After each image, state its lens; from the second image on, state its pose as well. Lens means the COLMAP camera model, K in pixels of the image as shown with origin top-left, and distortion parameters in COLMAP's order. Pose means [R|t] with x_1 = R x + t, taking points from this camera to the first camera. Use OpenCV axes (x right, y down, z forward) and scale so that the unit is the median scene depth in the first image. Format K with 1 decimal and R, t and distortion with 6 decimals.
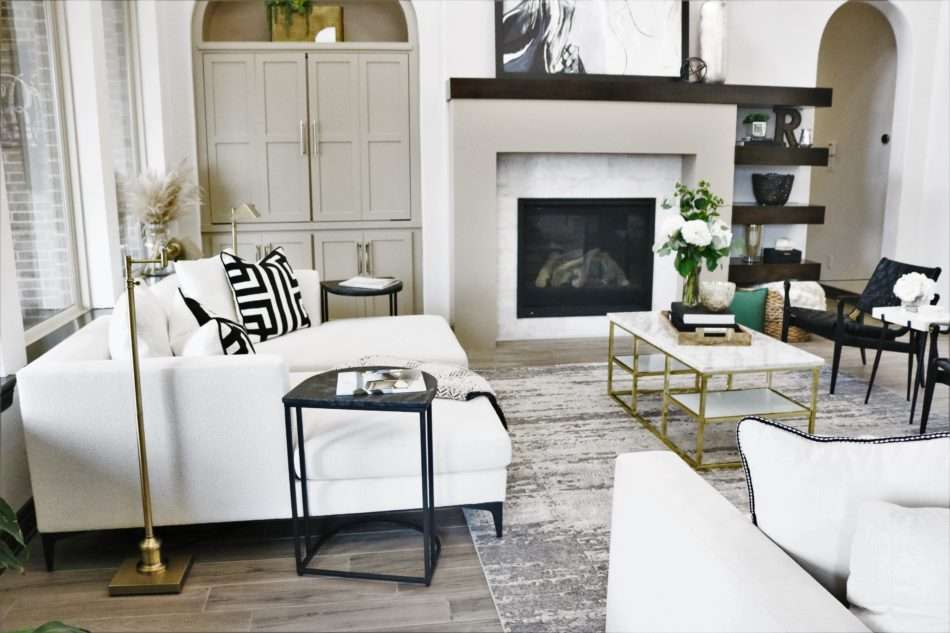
lens RADIAL K [[783.6, 0, 475.0], [0, 783.6, 316.5], [0, 0, 1]] dist [-0.178650, 0.154609]
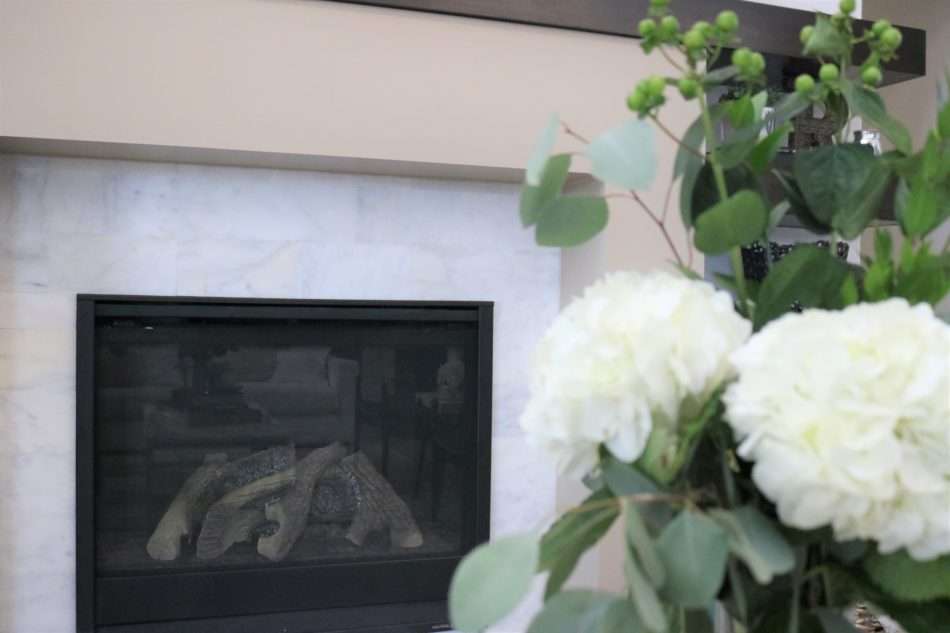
lens RADIAL K [[1041.5, 0, 475.0], [0, 1041.5, 316.5], [0, 0, 1]] dist [-0.010377, -0.013008]
pose [[0.978737, 0.016941, 0.204418, 0.127347], [0.020129, 0.983841, -0.177911, -0.061142], [-0.204129, 0.178243, 0.962580, 0.539915]]
